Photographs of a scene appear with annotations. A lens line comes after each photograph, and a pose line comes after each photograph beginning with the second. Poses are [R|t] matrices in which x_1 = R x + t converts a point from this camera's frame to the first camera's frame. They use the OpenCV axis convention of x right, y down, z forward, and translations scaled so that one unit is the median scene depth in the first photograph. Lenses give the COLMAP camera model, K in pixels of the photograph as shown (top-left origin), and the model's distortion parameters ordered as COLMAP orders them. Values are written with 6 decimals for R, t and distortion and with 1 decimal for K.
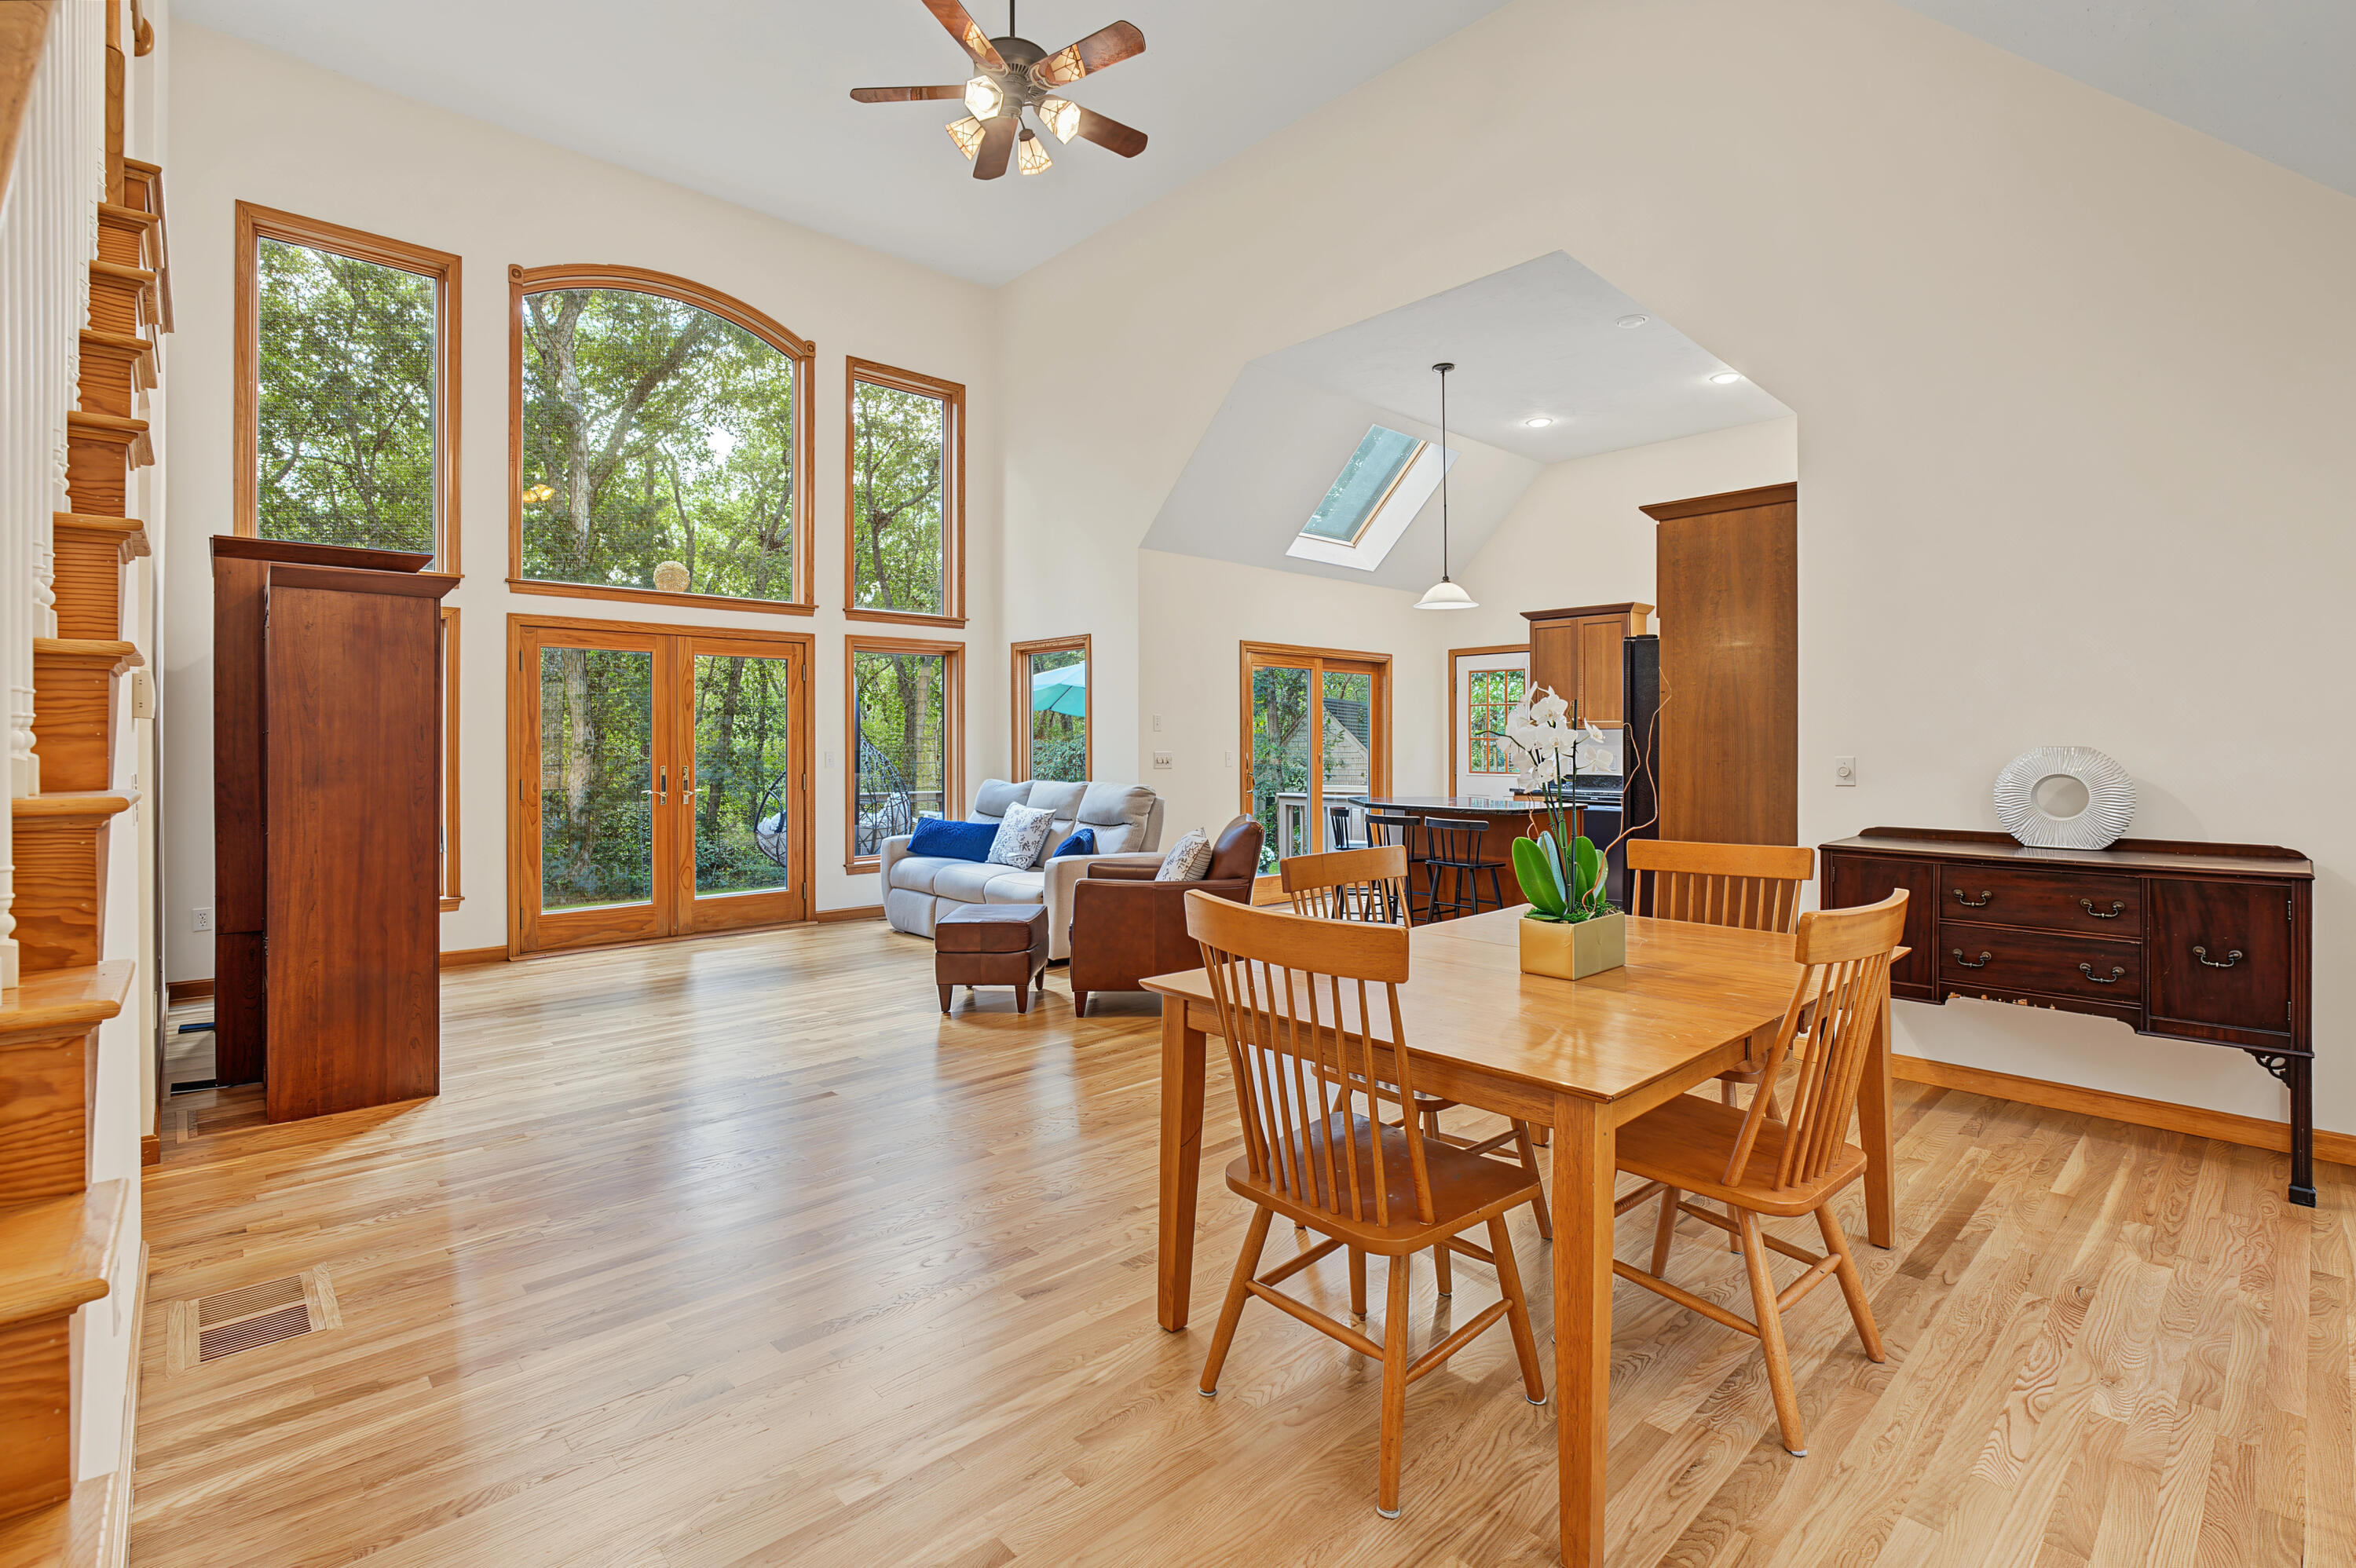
lens RADIAL K [[1071.7, 0, 1149.3], [0, 1071.7, 755.1], [0, 0, 1]] dist [-0.012475, 0.003173]
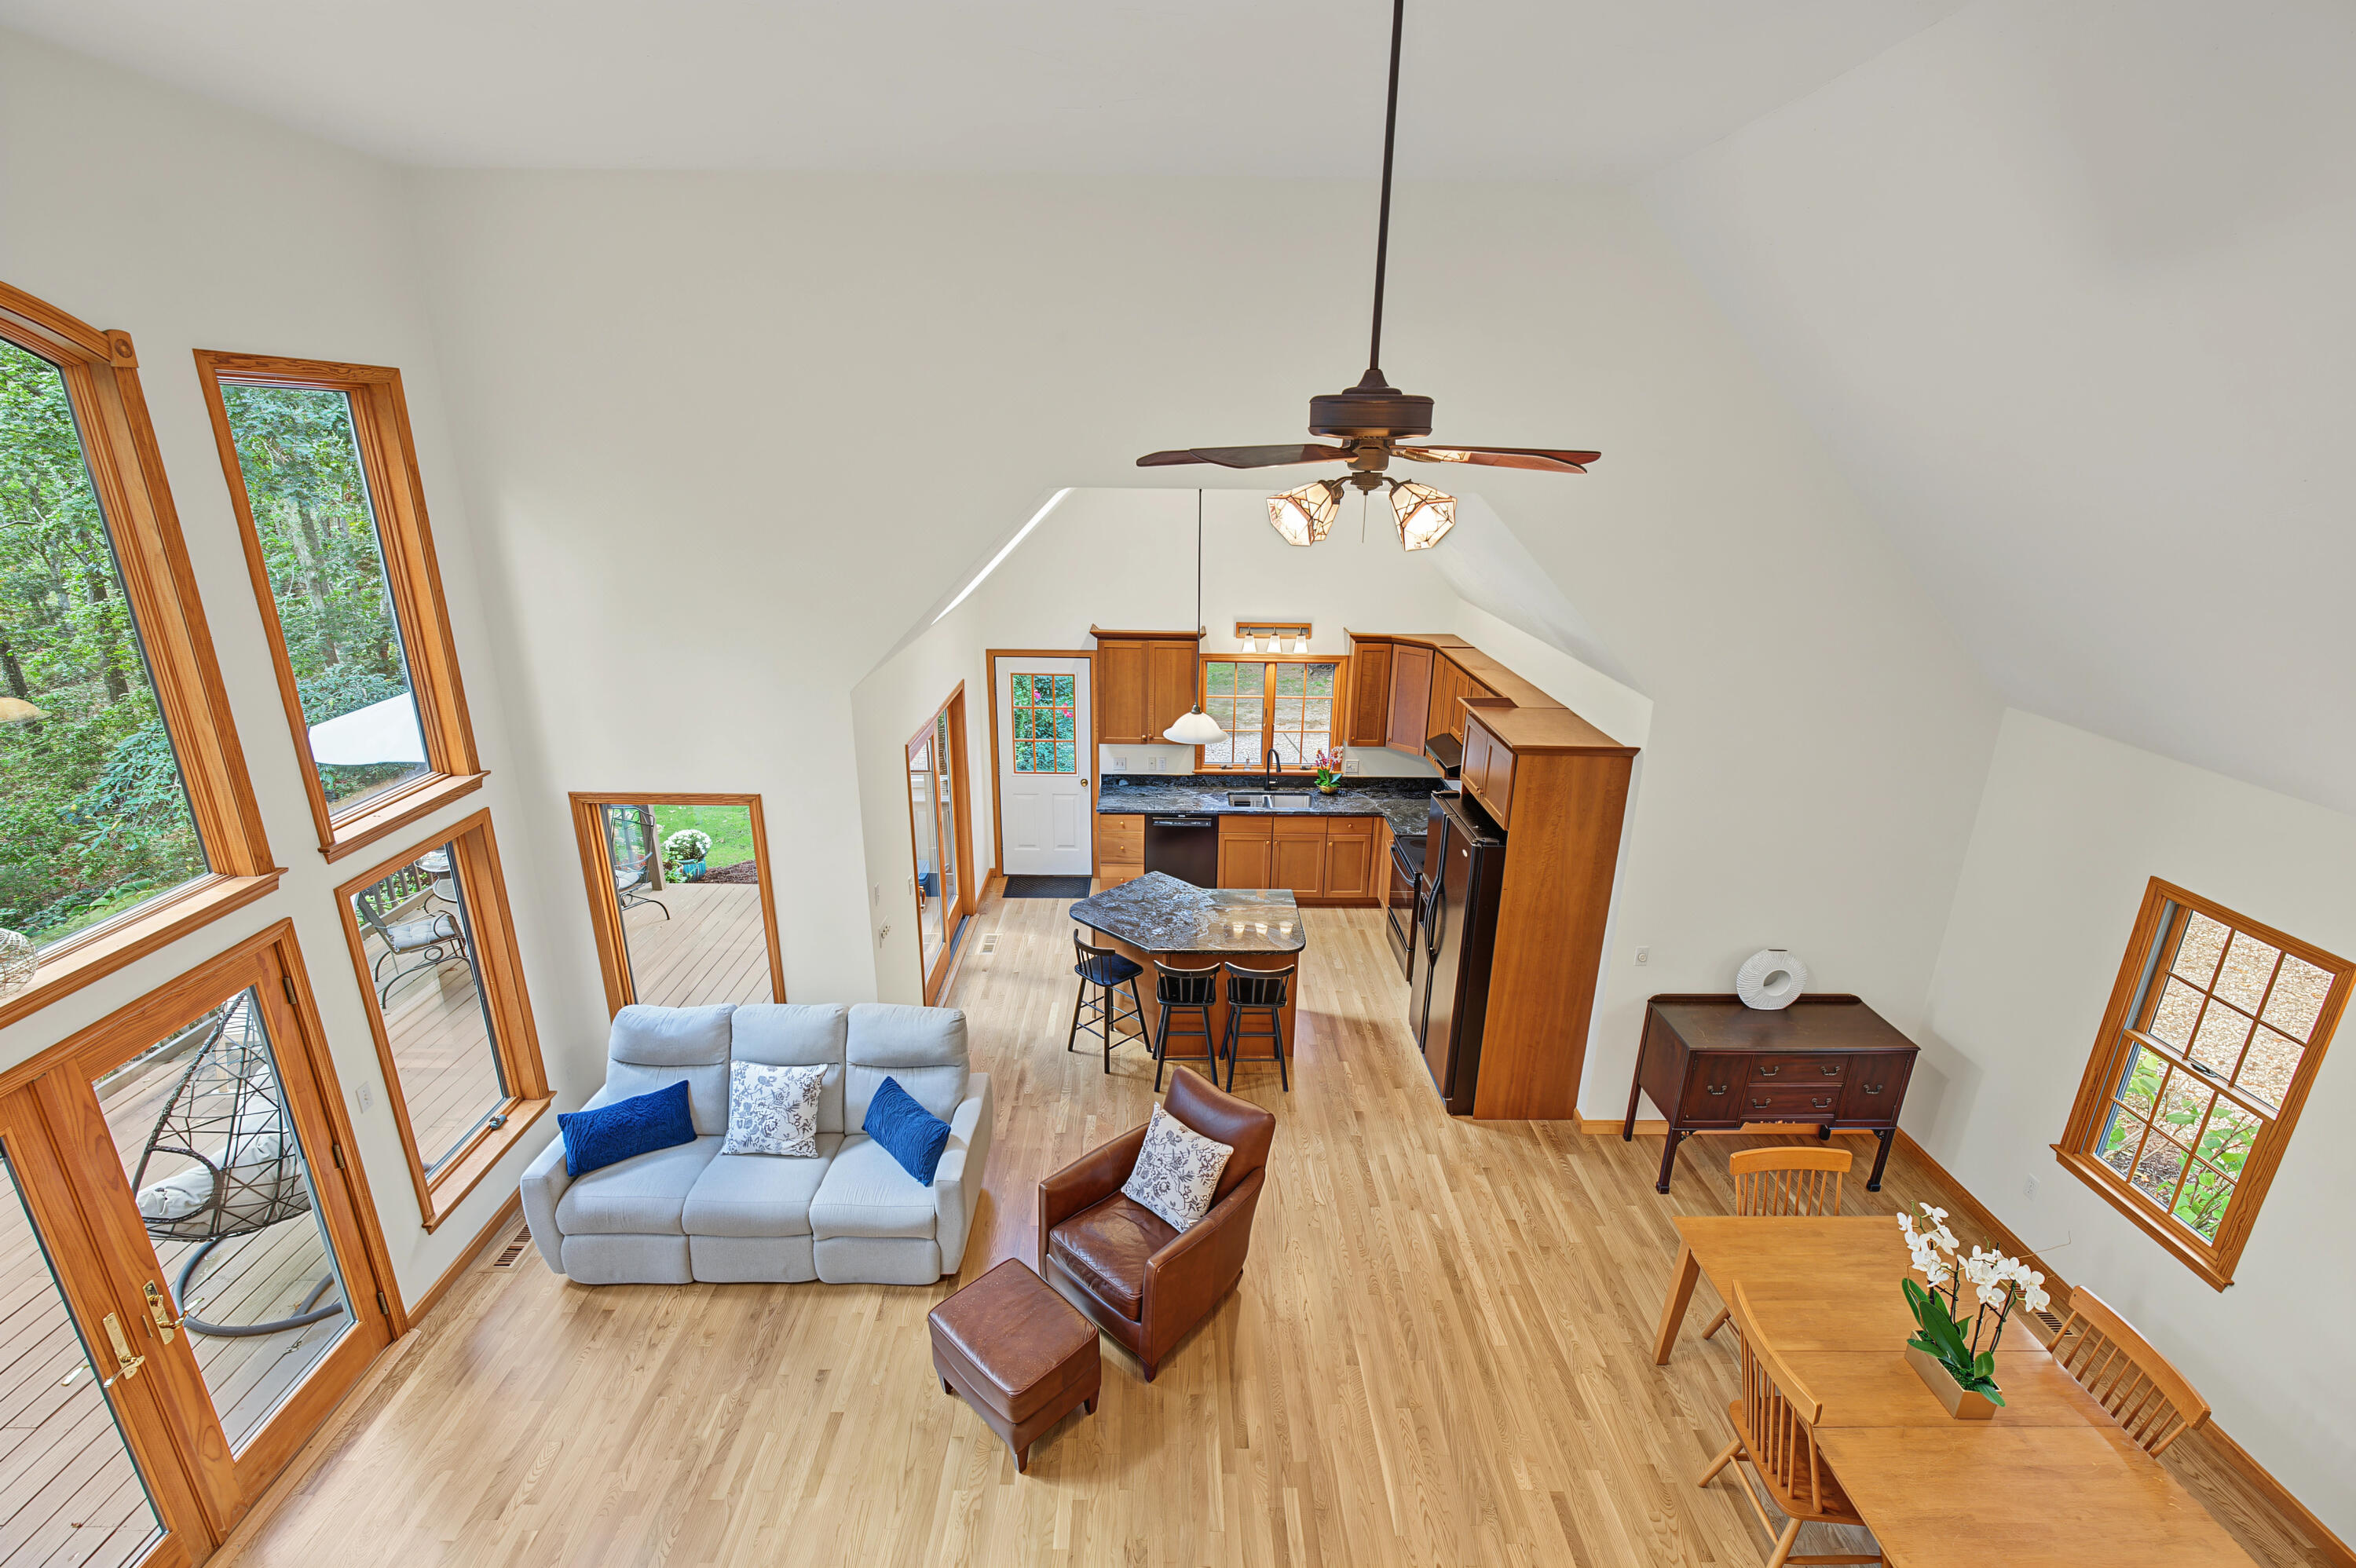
lens RADIAL K [[1071.7, 0, 1150.0], [0, 1071.7, 788.1], [0, 0, 1]] dist [-0.012475, 0.003173]
pose [[0.664186, -0.236065, 0.709317, -0.818147], [0.000275, 0.948910, 0.315546, -0.722005], [-0.747567, -0.209386, 0.630318, 0.728685]]
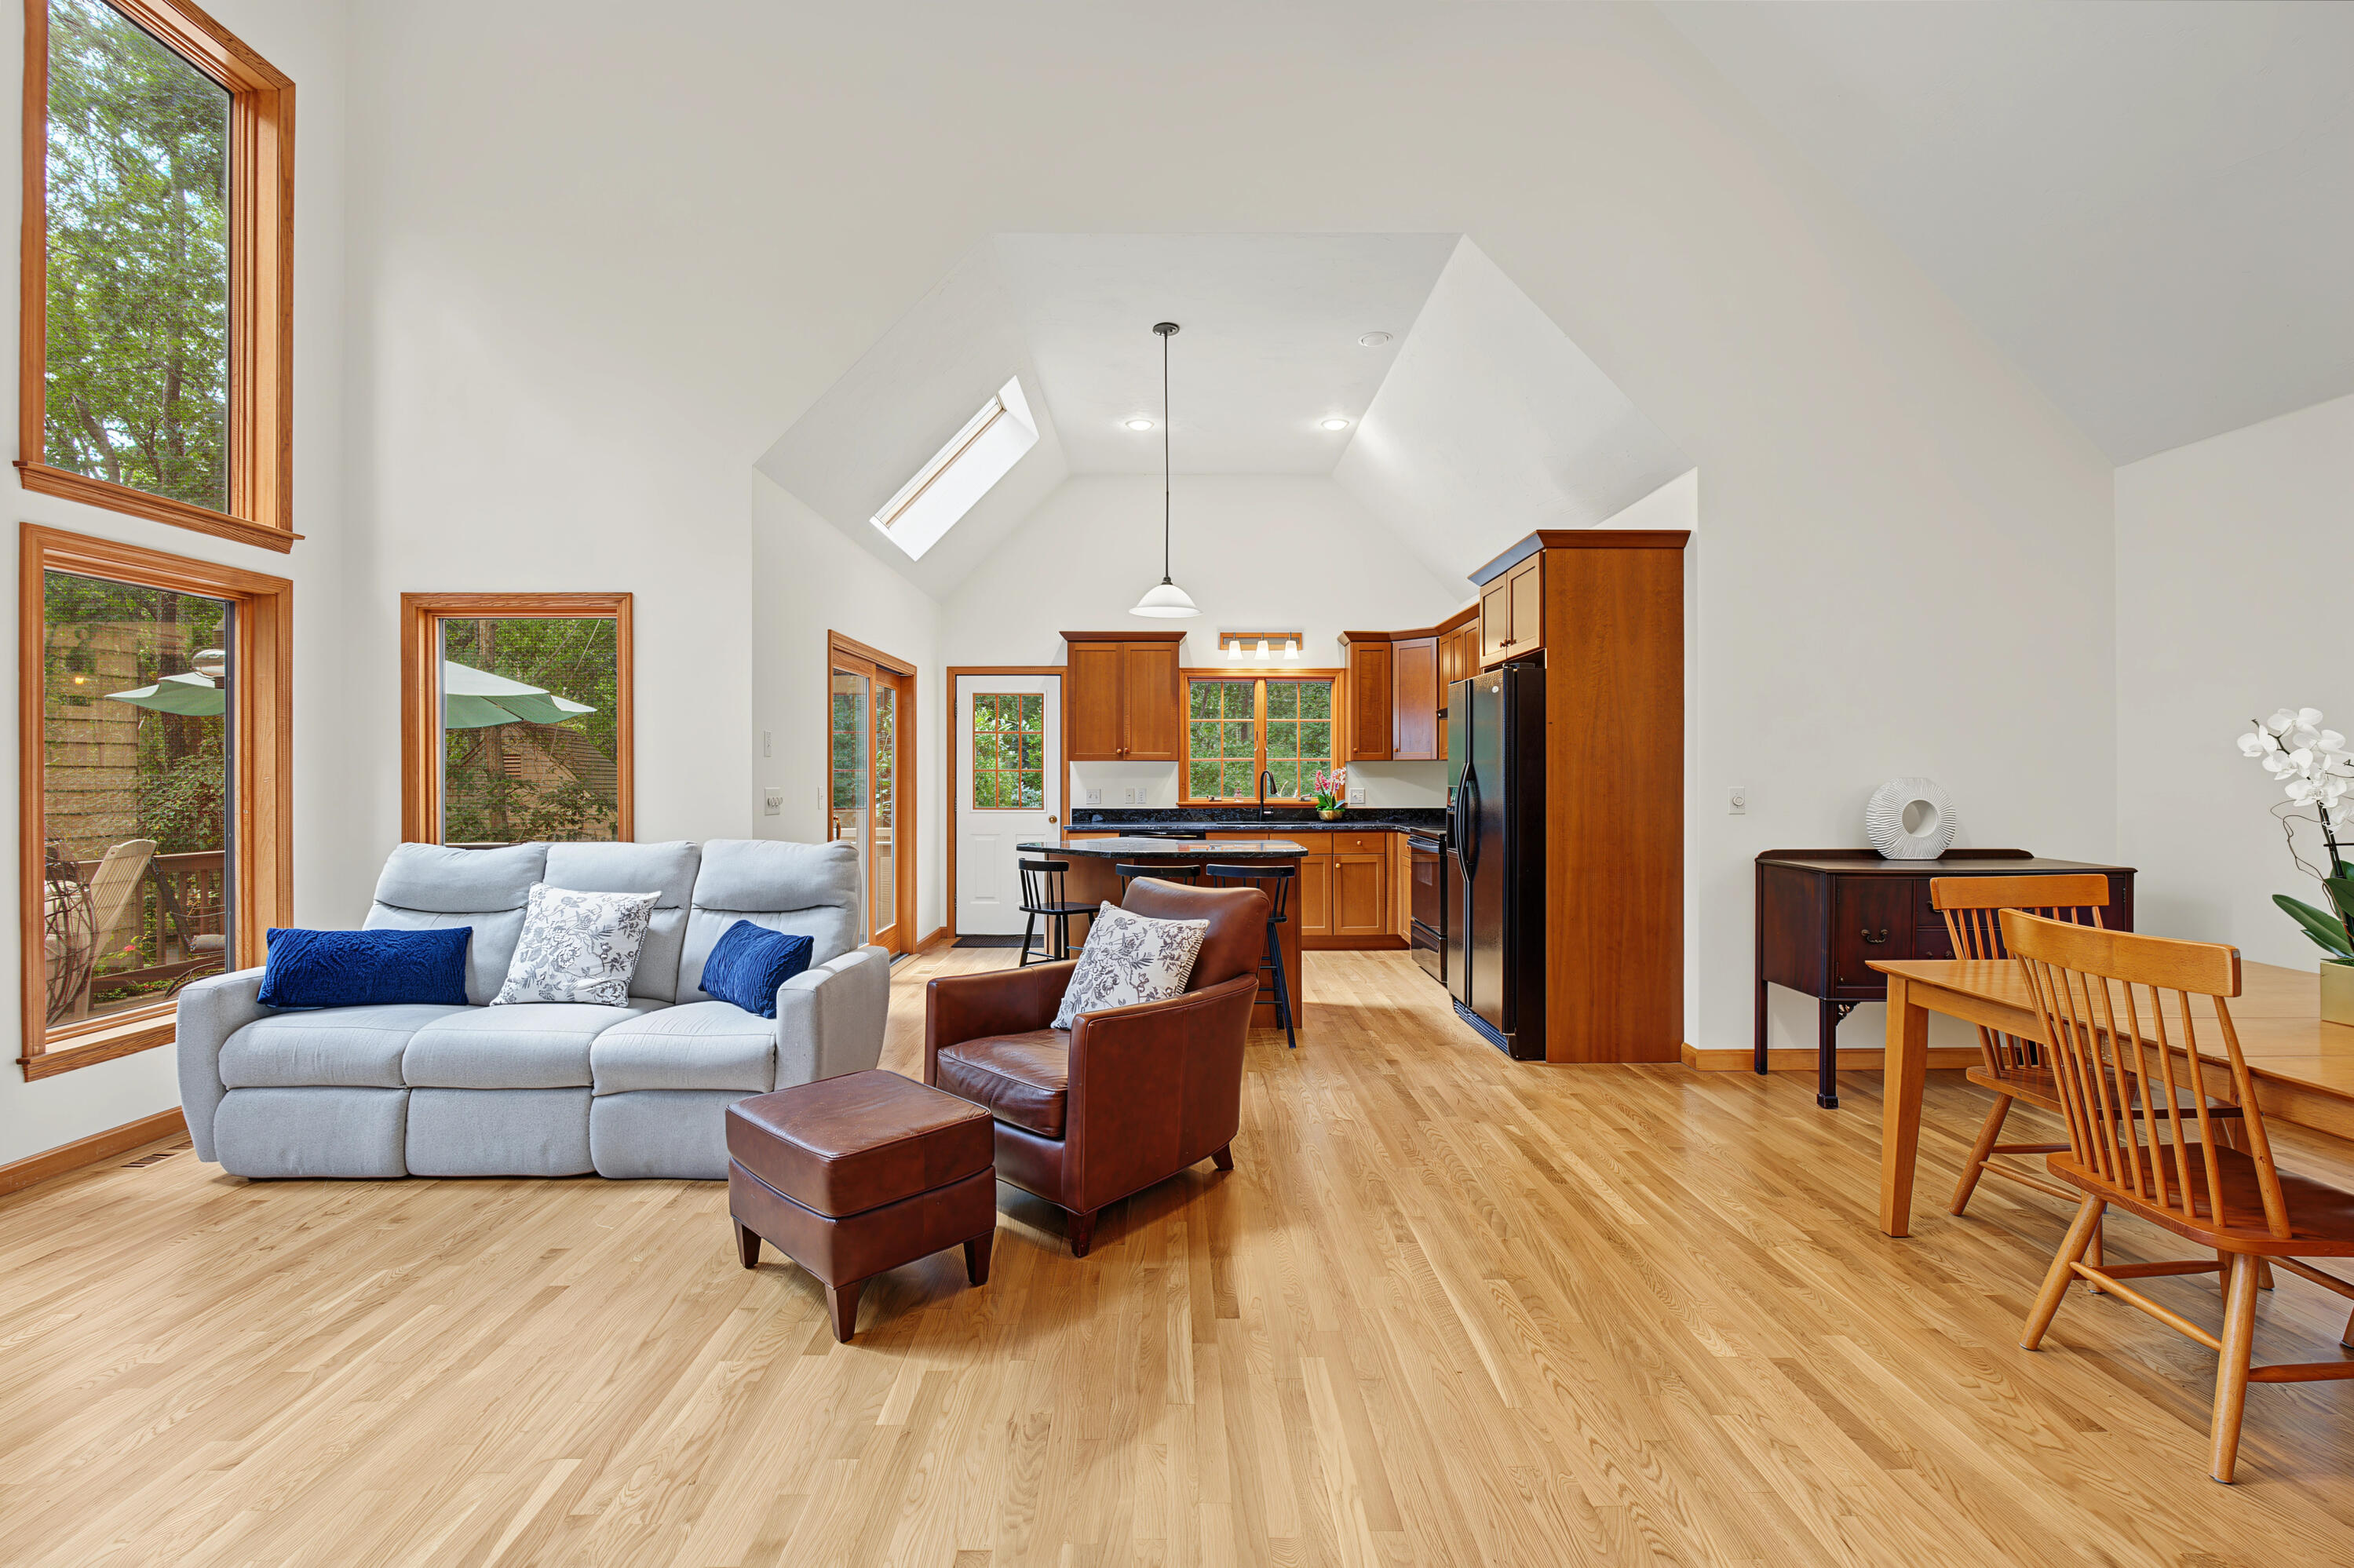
lens RADIAL K [[1070.8, 0, 1154.3], [0, 1070.8, 770.7], [0, 0, 1]] dist [-0.012475, 0.003173]
pose [[0.664862, 0.004957, 0.746950, -0.637817], [0.008677, 0.999859, -0.014359, -0.006039], [-0.746916, 0.016028, 0.664726, 0.812567]]
